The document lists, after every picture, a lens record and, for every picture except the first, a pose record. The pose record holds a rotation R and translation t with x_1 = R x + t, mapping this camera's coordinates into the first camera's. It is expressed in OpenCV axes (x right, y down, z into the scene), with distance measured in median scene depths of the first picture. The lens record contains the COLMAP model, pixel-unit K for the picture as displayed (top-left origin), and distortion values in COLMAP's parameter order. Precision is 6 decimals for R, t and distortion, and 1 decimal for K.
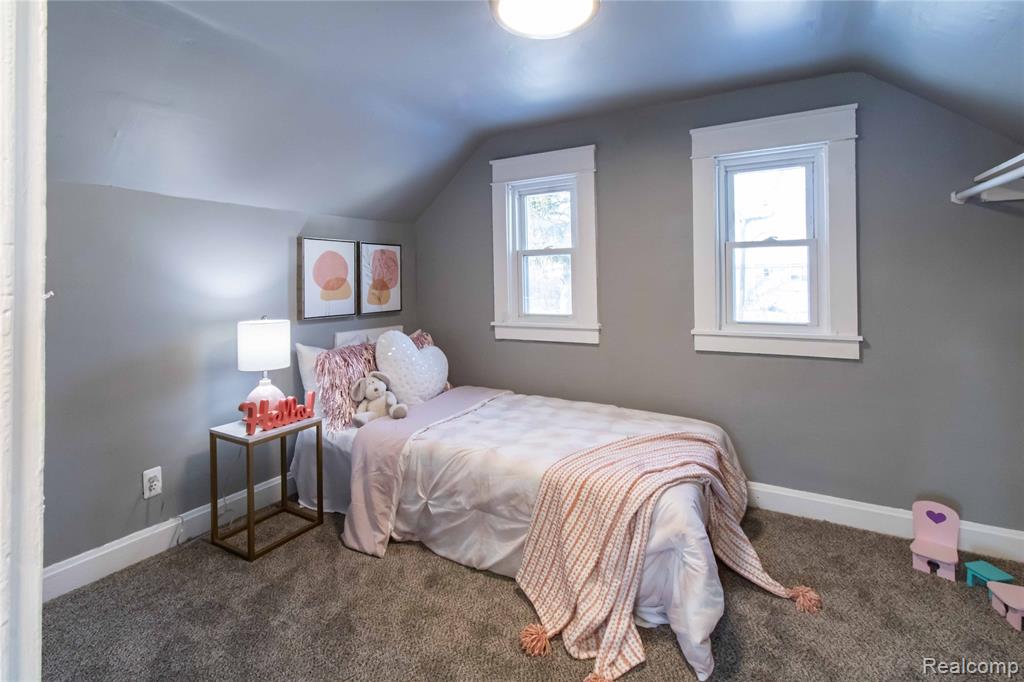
lens RADIAL K [[483.0, 0, 512.4], [0, 483.0, 277.5], [0, 0, 1]] dist [-0.001673, -0.000266]
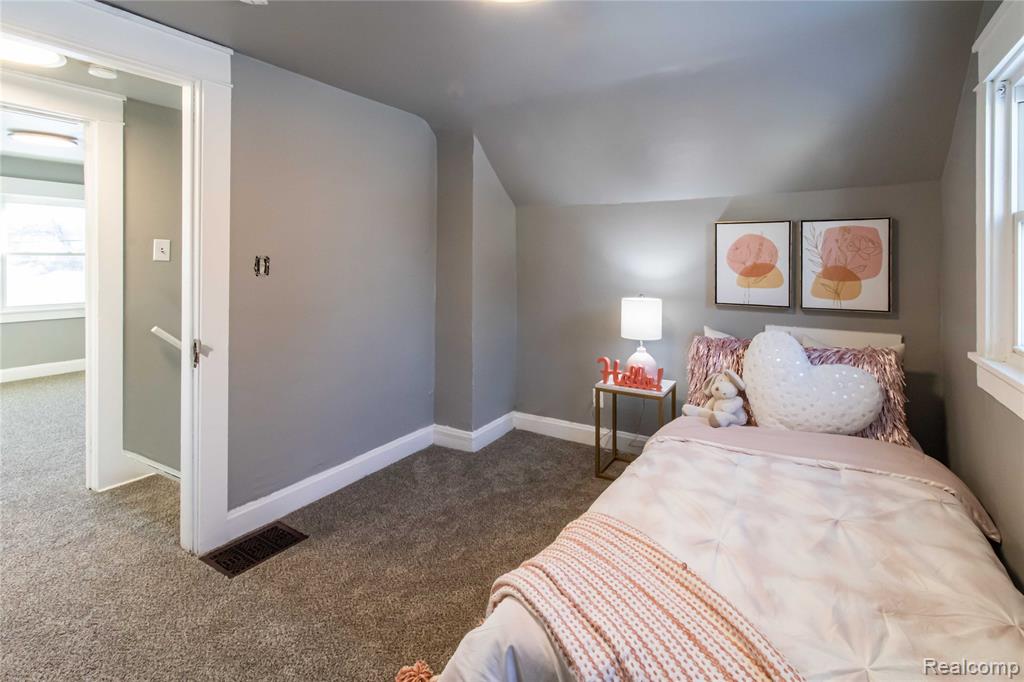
lens RADIAL K [[467.6, 0, 514.3], [0, 467.6, 259.3], [0, 0, 1]] dist [-0.000013, 0.000022]
pose [[-0.036609, 0.007671, -0.999300, 0.518193], [-0.000591, 0.999970, 0.007698, -0.013681], [0.999329, 0.000873, -0.036604, 0.557291]]
